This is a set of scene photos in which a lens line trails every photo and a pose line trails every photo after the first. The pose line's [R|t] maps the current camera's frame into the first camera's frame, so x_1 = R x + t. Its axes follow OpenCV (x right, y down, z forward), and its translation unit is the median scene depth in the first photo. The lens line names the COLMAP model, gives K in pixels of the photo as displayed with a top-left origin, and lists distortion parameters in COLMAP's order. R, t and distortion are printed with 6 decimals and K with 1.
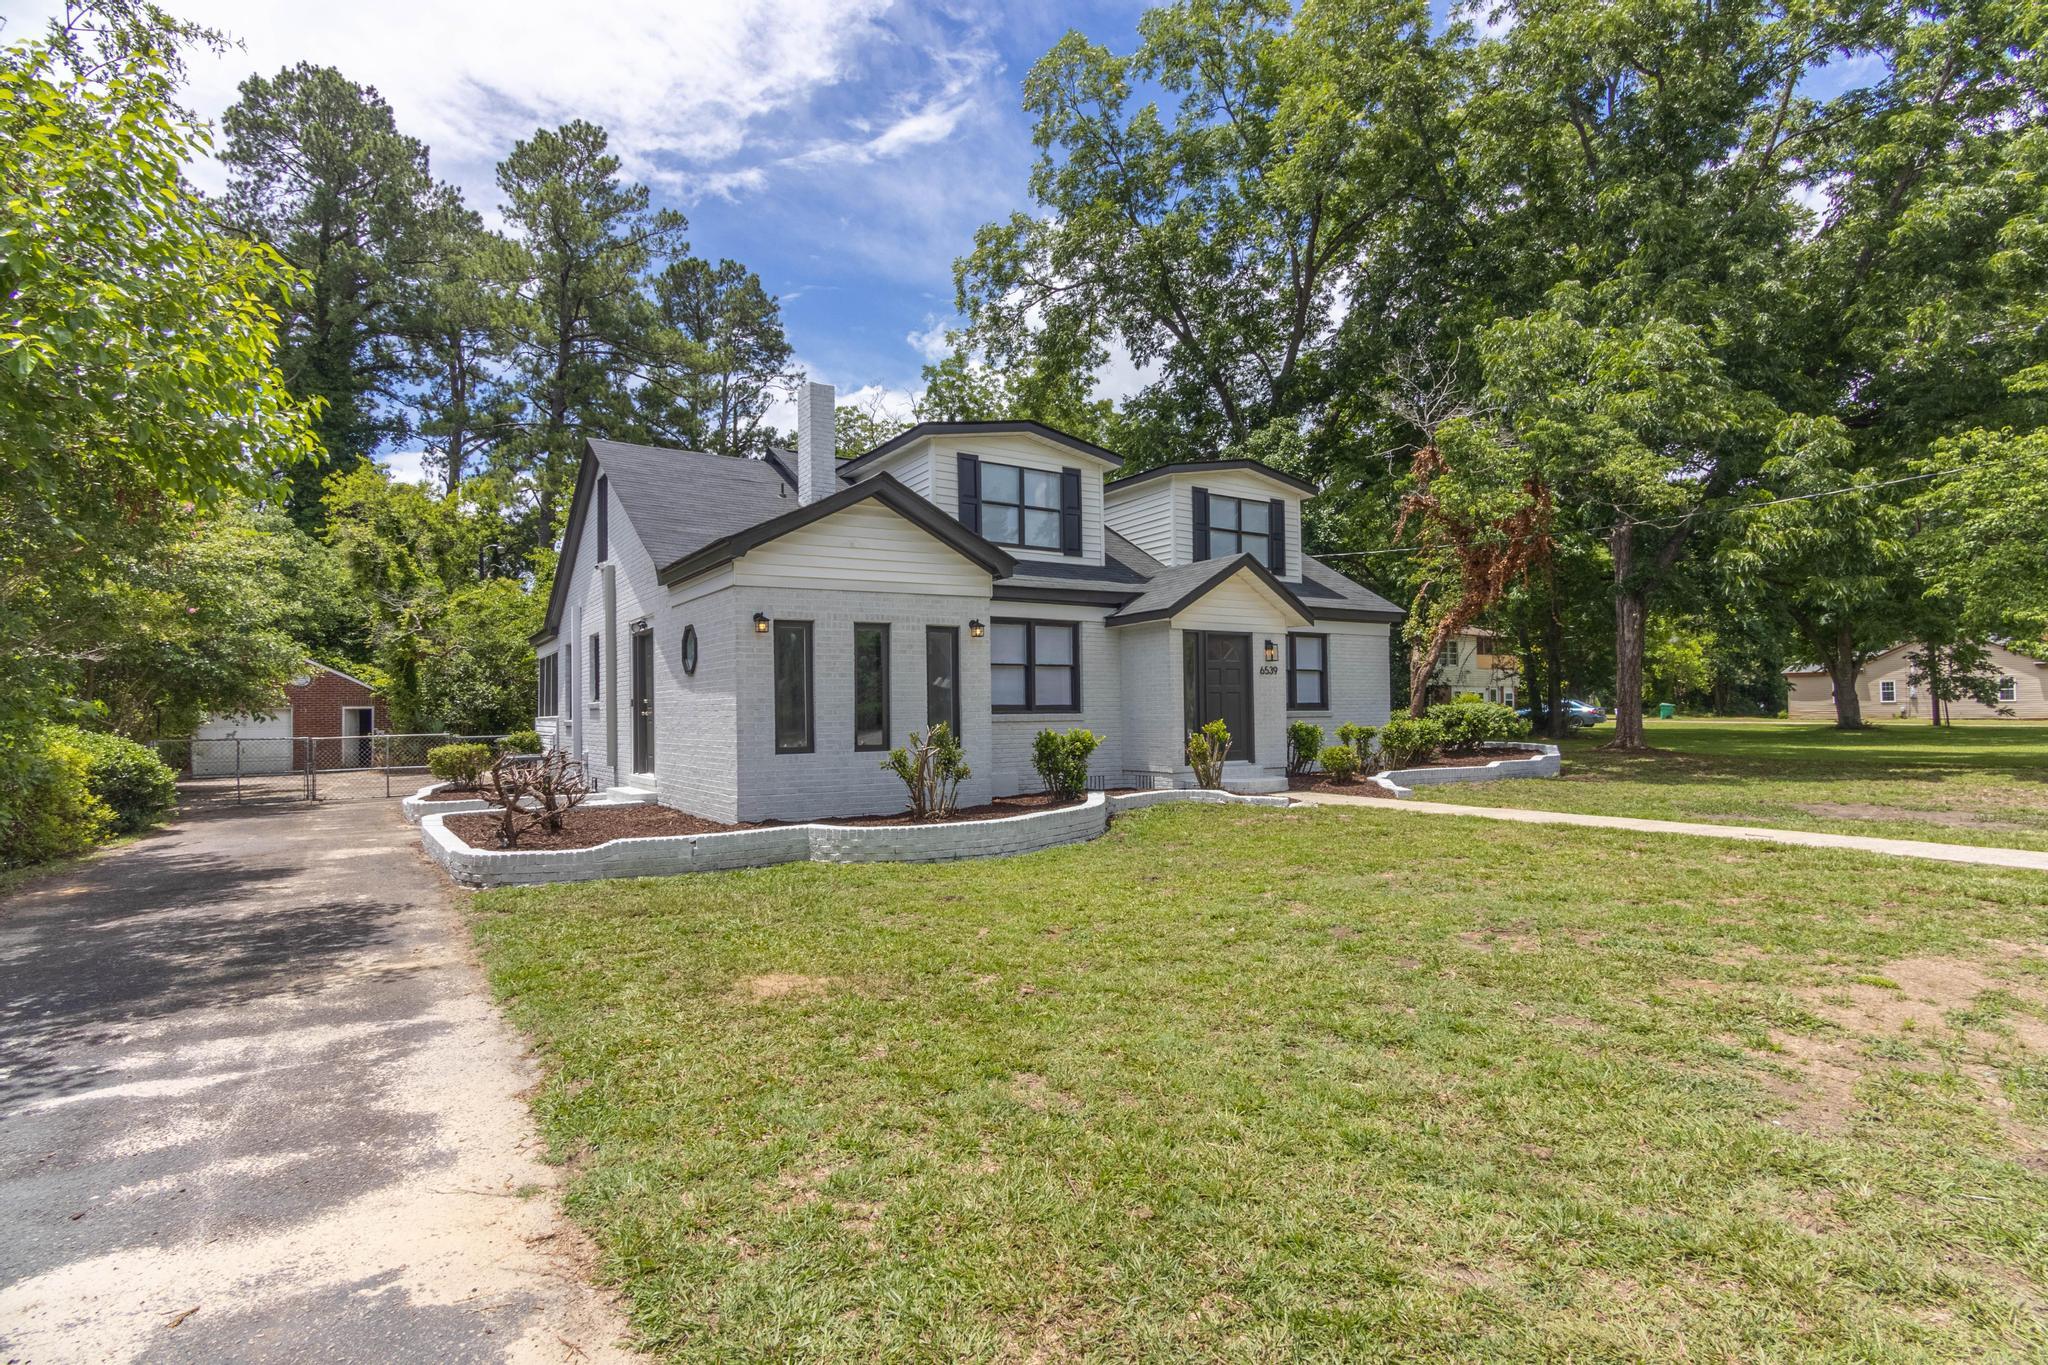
lens RADIAL K [[1036.5, 0, 1024.0], [0, 1036.5, 682.5], [0, 0, 1]] dist [-0.023522, -0.000204]
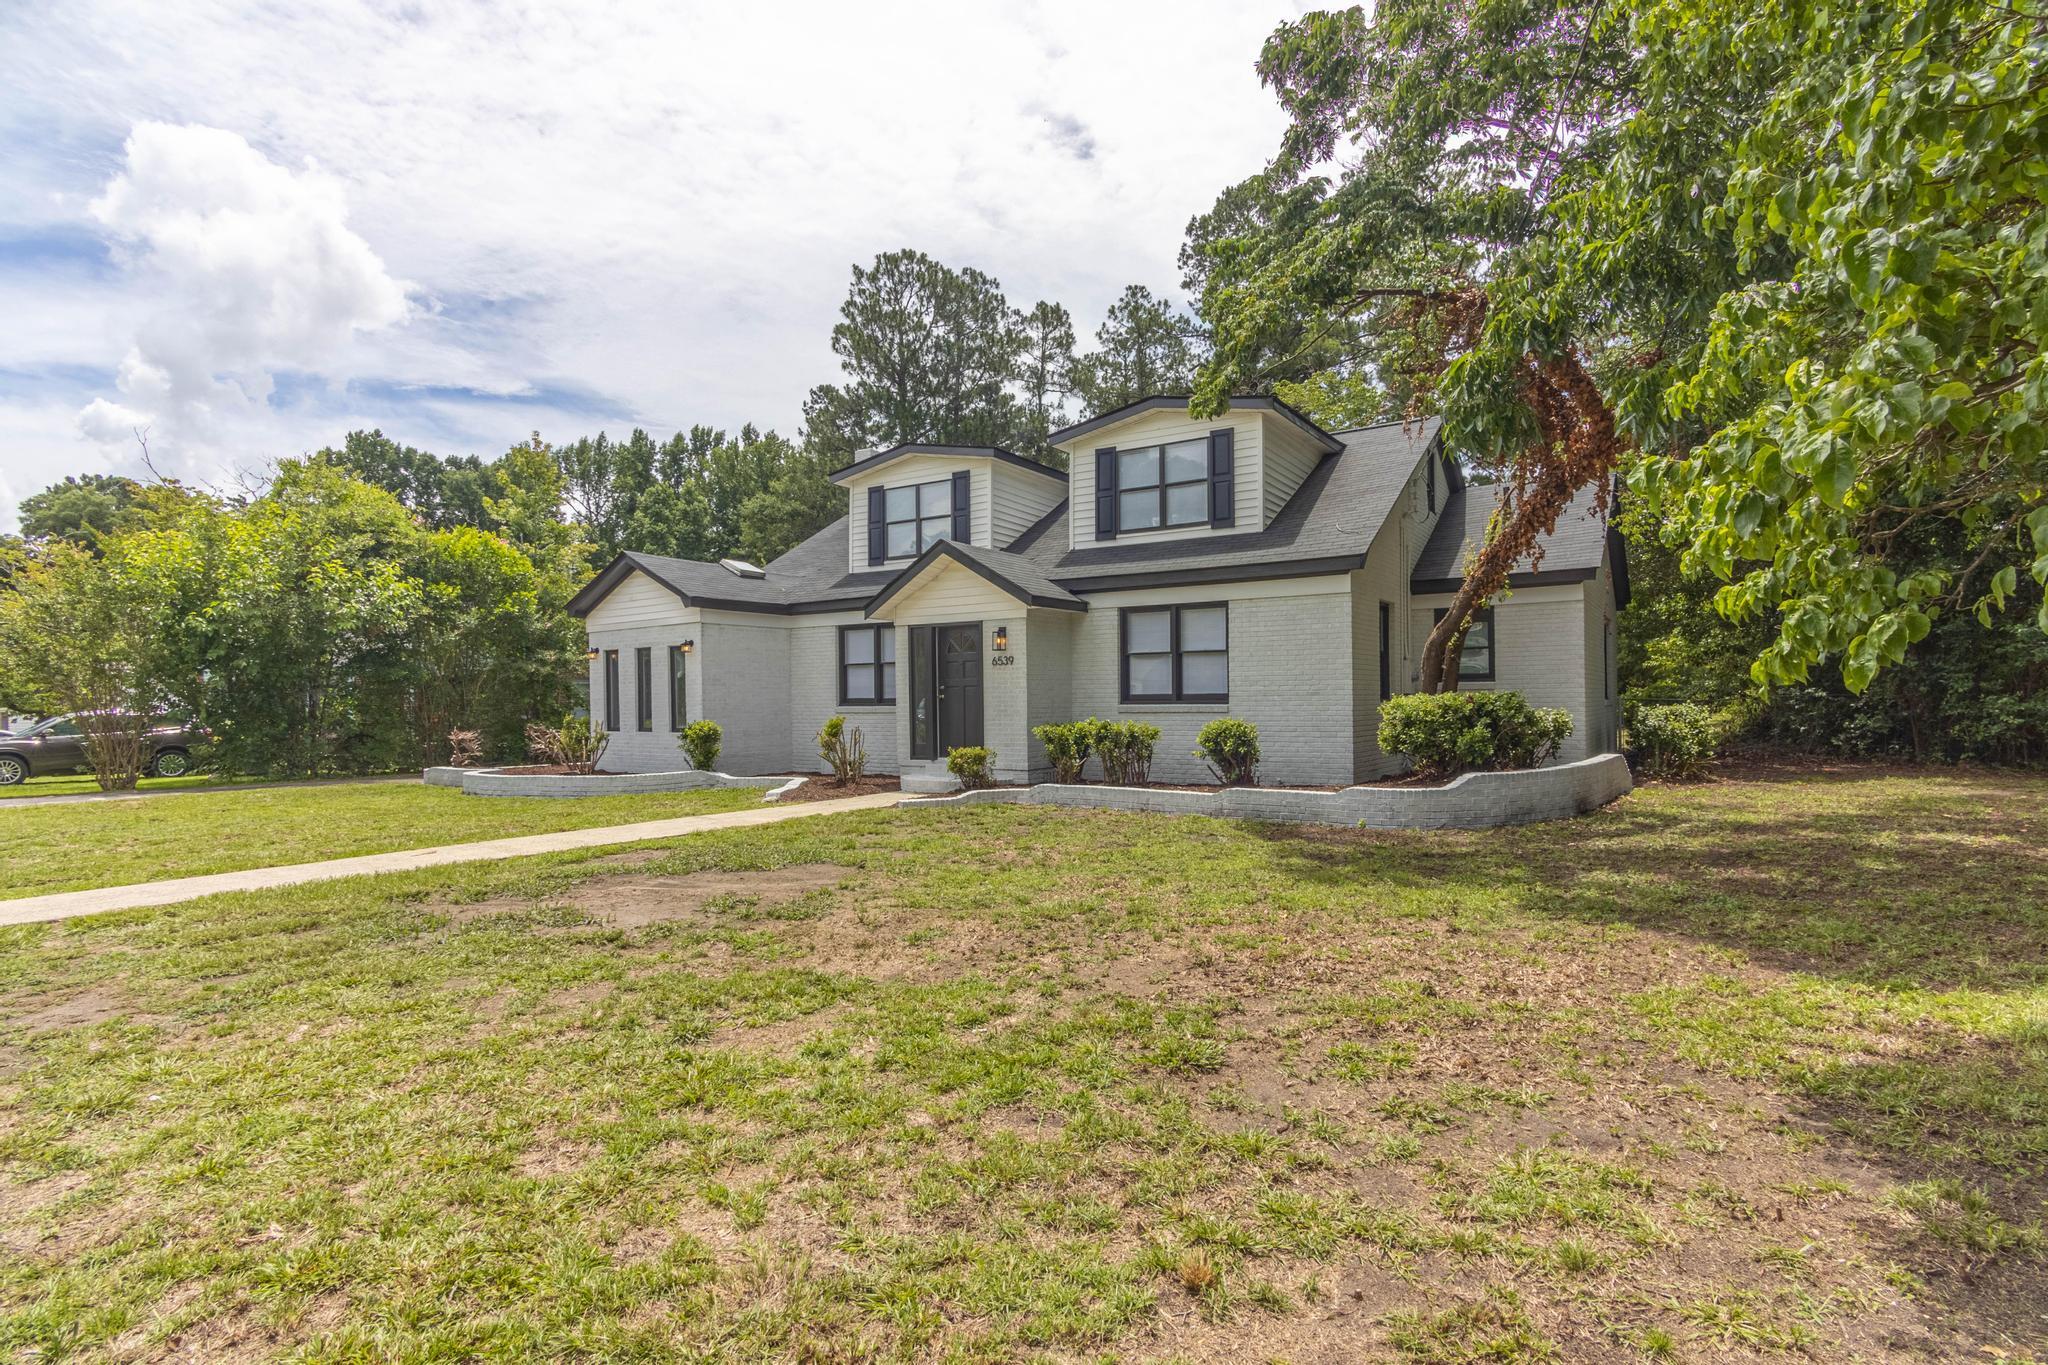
lens RADIAL K [[1016.5, 0, 1024.0], [0, 1016.5, 682.5], [0, 0, 1]] dist [0.001799, 0.000099]
pose [[0.426144, -0.012744, -0.904566, 1.008278], [0.031535, 0.999502, 0.000774, 0.006809], [0.904106, -0.028855, 0.426334, 0.624516]]
